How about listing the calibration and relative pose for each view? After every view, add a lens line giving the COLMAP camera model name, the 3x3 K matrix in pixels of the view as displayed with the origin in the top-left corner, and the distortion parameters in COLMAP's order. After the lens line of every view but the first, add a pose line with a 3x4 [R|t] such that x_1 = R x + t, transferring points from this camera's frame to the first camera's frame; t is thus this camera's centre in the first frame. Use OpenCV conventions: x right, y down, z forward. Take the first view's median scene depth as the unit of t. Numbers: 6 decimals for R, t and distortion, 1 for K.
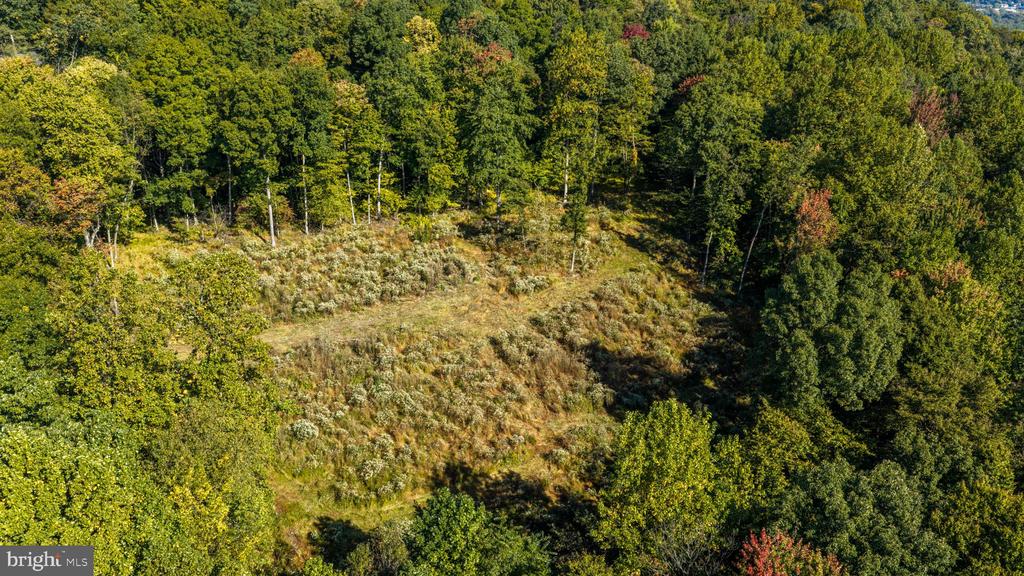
lens RADIAL K [[840.7, 0, 514.5], [0, 840.7, 285.3], [0, 0, 1]] dist [0.017381, -0.044842]
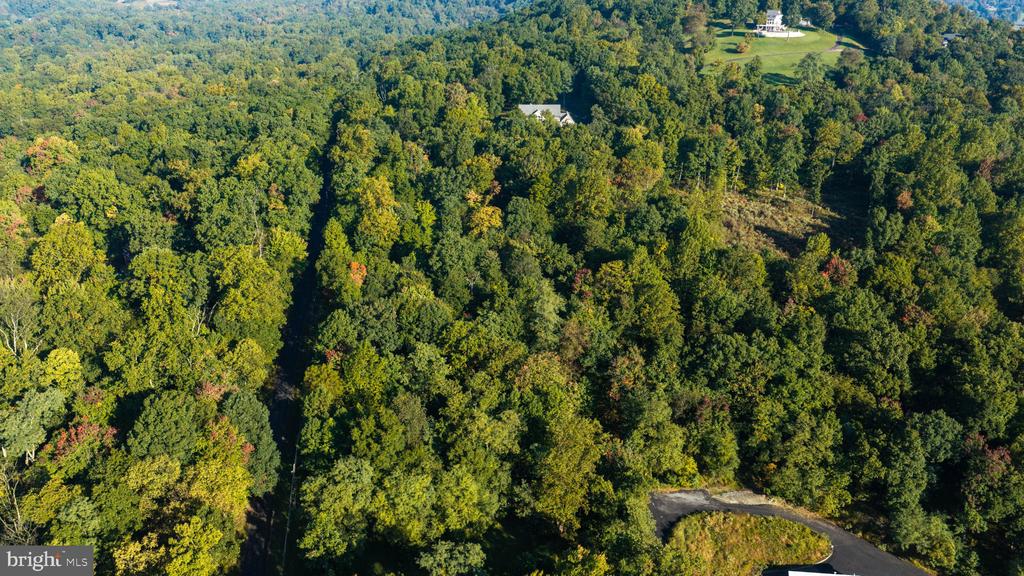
lens RADIAL K [[840.7, 0, 516.1], [0, 840.7, 291.3], [0, 0, 1]] dist [0.017381, -0.044842]
pose [[0.944258, 0.116078, -0.308064, 0.034999], [-0.111611, 0.993232, 0.032147, 0.236224], [0.309710, 0.004028, 0.950822, -1.816295]]
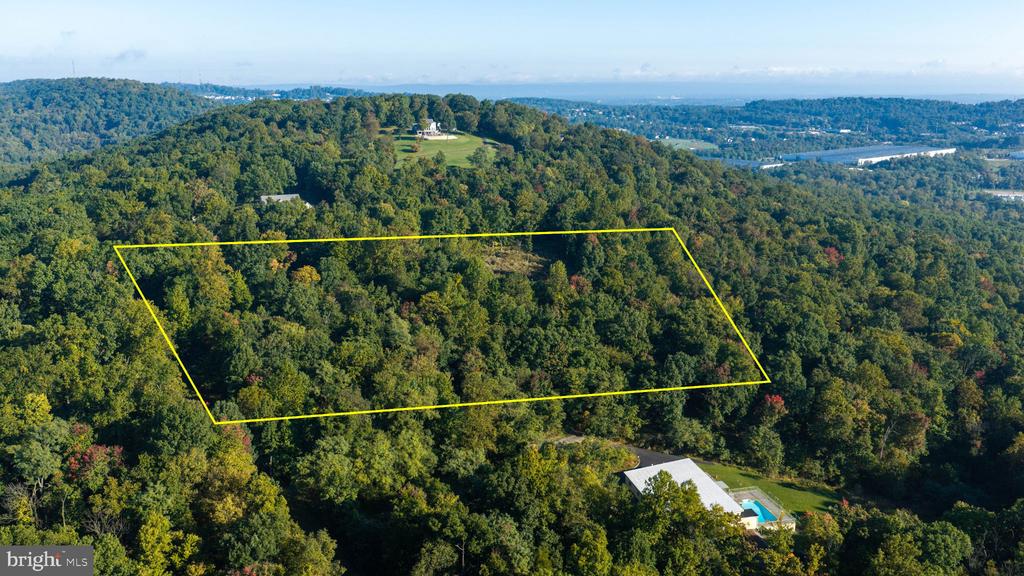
lens RADIAL K [[840.7, 0, 516.8], [0, 840.7, 286.3], [0, 0, 1]] dist [0.017381, -0.044842]
pose [[0.989450, -0.036595, 0.140177, -0.467492], [0.054646, 0.990374, -0.127173, 0.521700], [-0.134173, 0.133491, 0.981925, -2.360183]]
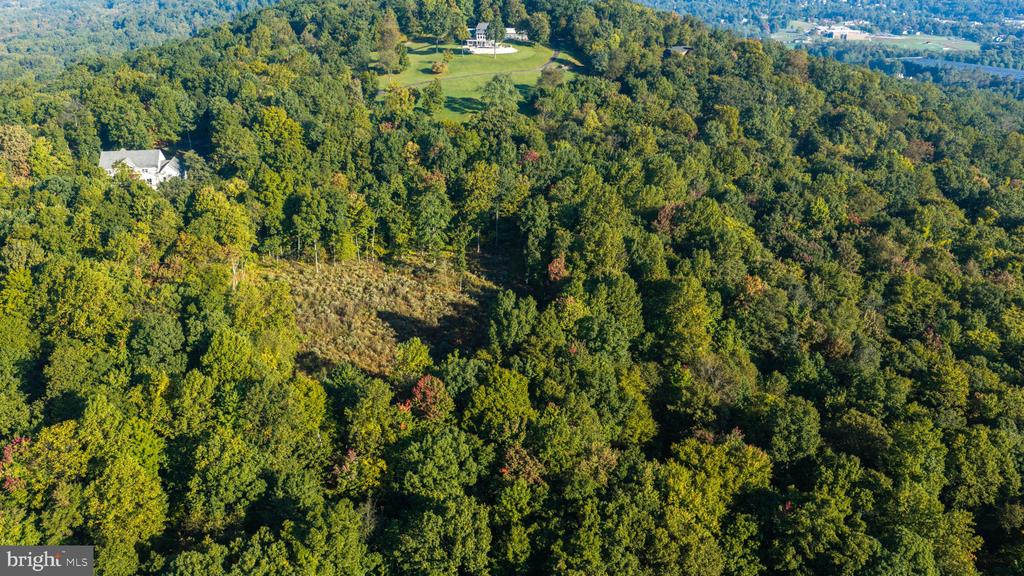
lens RADIAL K [[840.7, 0, 512.8], [0, 840.7, 294.7], [0, 0, 1]] dist [0.017381, -0.044842]
pose [[0.991579, 0.045590, -0.121209, 0.455847], [-0.044842, 0.998954, 0.008896, -0.033290], [0.121488, -0.003386, 0.992587, -1.023084]]
